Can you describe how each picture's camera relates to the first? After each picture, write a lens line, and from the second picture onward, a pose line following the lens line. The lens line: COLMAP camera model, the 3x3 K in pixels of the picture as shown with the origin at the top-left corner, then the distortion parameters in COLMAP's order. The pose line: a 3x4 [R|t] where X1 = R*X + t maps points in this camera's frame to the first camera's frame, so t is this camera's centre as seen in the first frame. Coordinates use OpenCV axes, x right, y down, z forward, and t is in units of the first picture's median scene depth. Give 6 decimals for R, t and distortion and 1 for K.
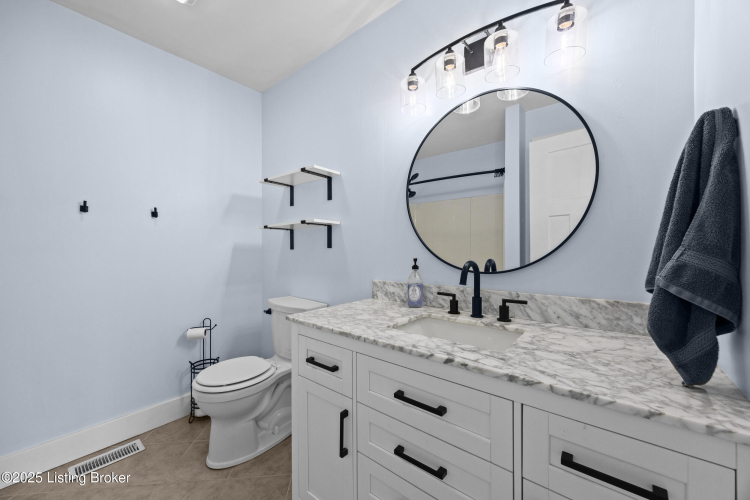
lens RADIAL K [[283.7, 0, 374.6], [0, 283.7, 250.8], [0, 0, 1]] dist [-0.003126, -0.000038]
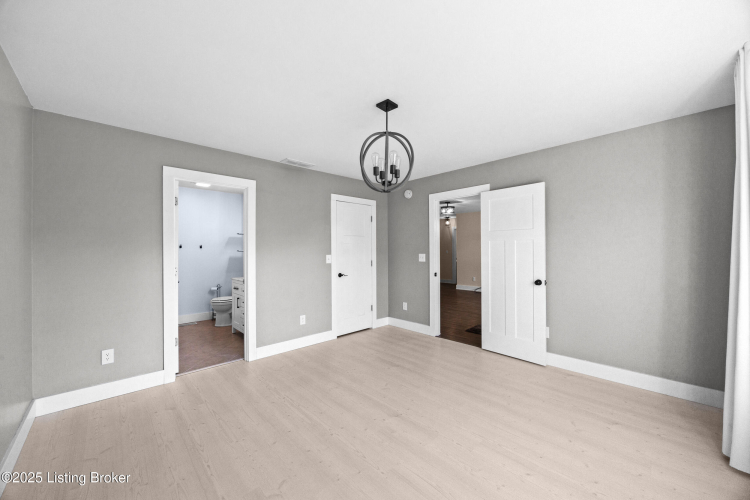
lens RADIAL K [[283.7, 0, 375.4], [0, 283.7, 252.2], [0, 0, 1]] dist [-0.003126, -0.000038]
pose [[0.991816, -0.001683, -0.127661, 1.146923], [0.001860, 0.999997, 0.001263, -0.063507], [0.127659, -0.001490, 0.991817, -1.383289]]
